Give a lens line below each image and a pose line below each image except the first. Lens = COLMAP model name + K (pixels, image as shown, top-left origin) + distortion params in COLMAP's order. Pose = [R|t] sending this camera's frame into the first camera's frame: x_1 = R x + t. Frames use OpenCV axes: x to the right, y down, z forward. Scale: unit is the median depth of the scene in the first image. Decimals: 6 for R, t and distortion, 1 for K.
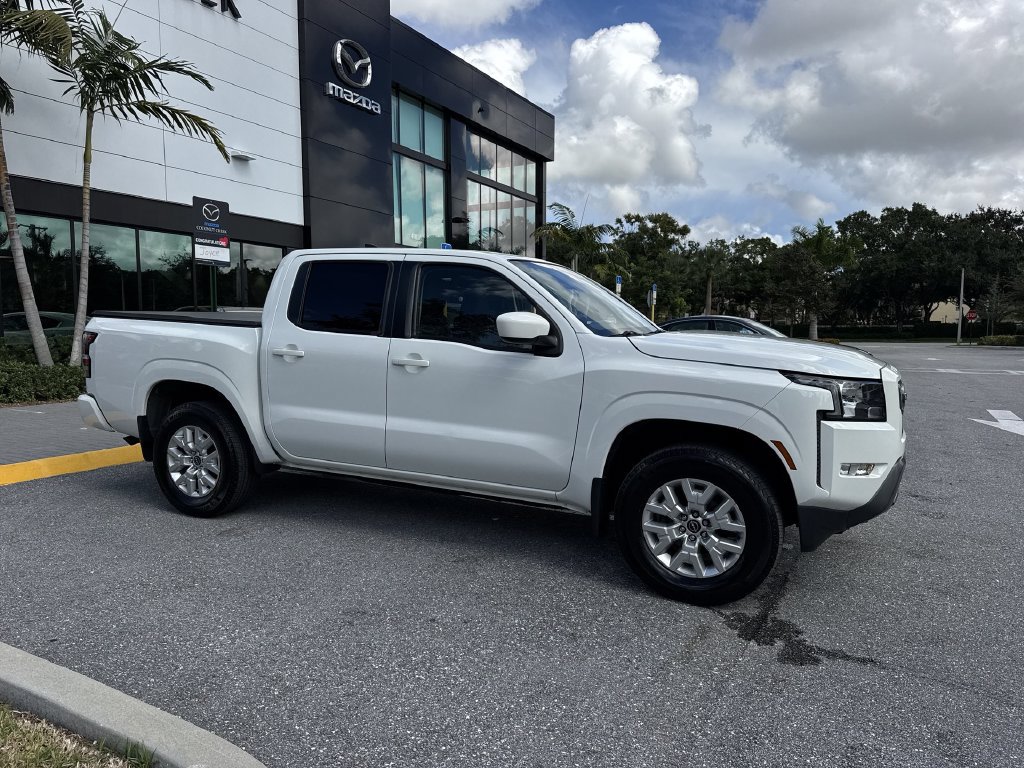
lens RADIAL K [[731.4, 0, 512.0], [0, 731.4, 384.0], [0, 0, 1]] dist [0.068647, -0.100756]
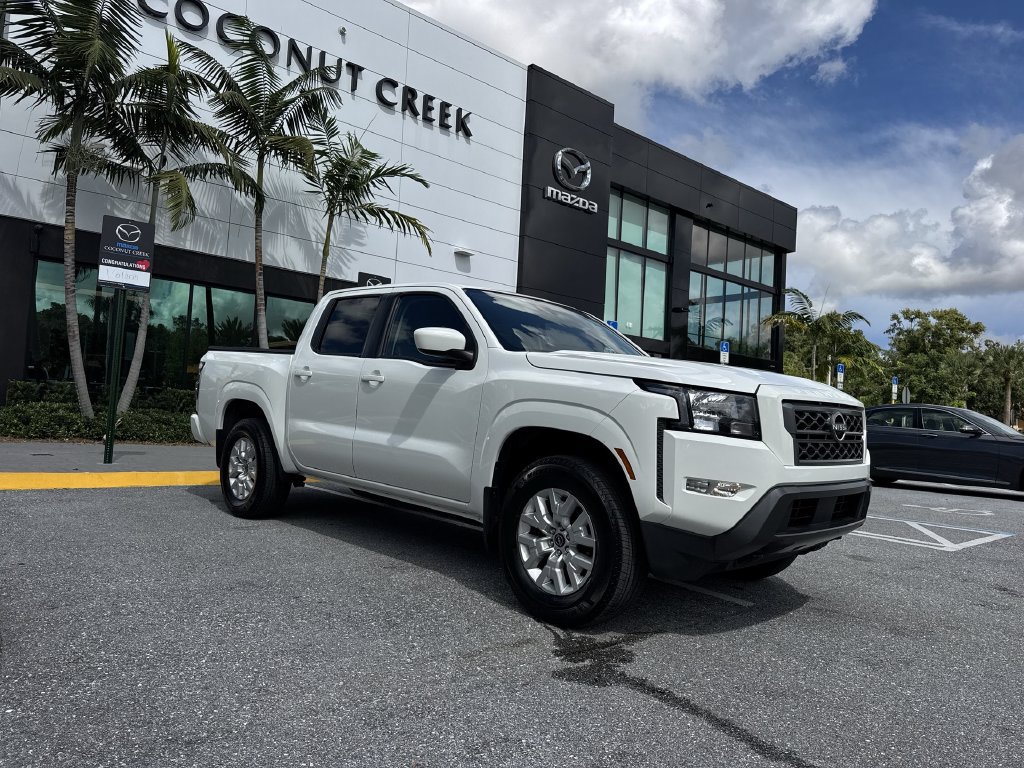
lens RADIAL K [[729.7, 0, 520.5], [0, 729.7, 381.7], [0, 0, 1]] dist [0.081415, -0.129754]
pose [[0.936799, 0.030257, -0.348556, 0.381953], [-0.079179, 0.988741, -0.126976, 0.081913], [0.340790, 0.146549, 0.928647, 0.043905]]
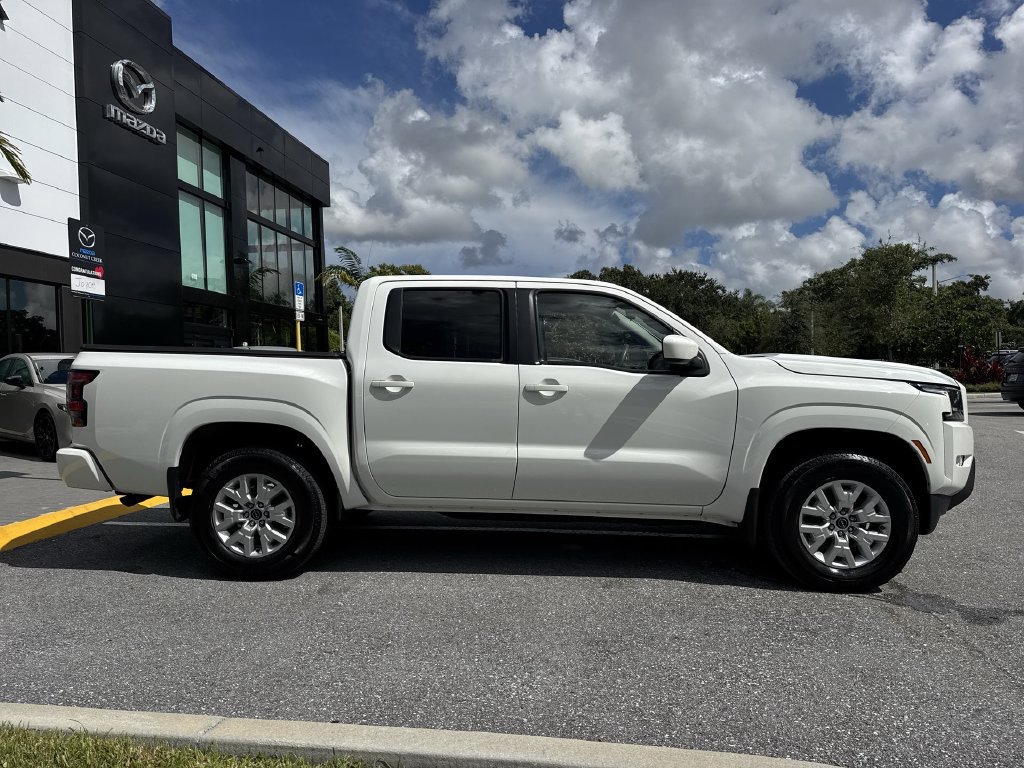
lens RADIAL K [[731.4, 0, 512.0], [0, 731.4, 384.0], [0, 0, 1]] dist [0.068647, -0.100756]
pose [[0.933712, -0.025223, 0.357134, -0.449102], [0.049645, 0.997000, -0.059382, 0.017516], [-0.354565, 0.073175, 0.932163, 0.081111]]
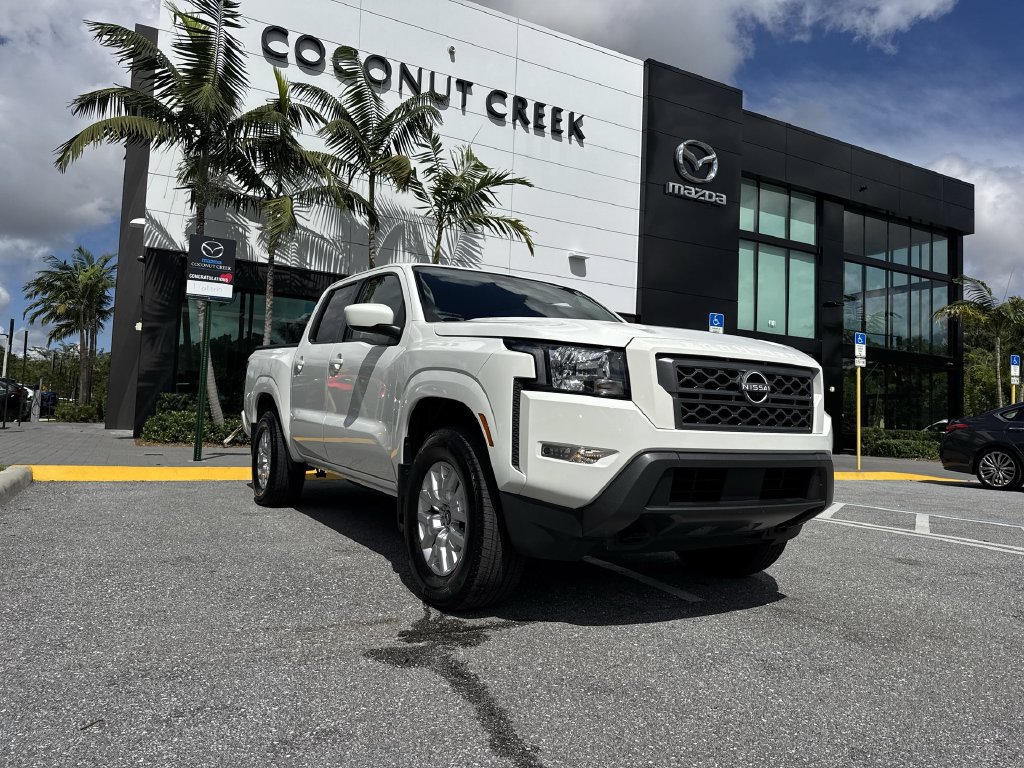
lens RADIAL K [[731.4, 0, 512.0], [0, 731.4, 384.0], [0, 0, 1]] dist [0.068647, -0.100756]
pose [[0.825593, -0.000417, -0.564265, 0.591431], [-0.084007, 0.988765, -0.123643, 0.098433], [0.557977, 0.149481, 0.816282, 0.210828]]
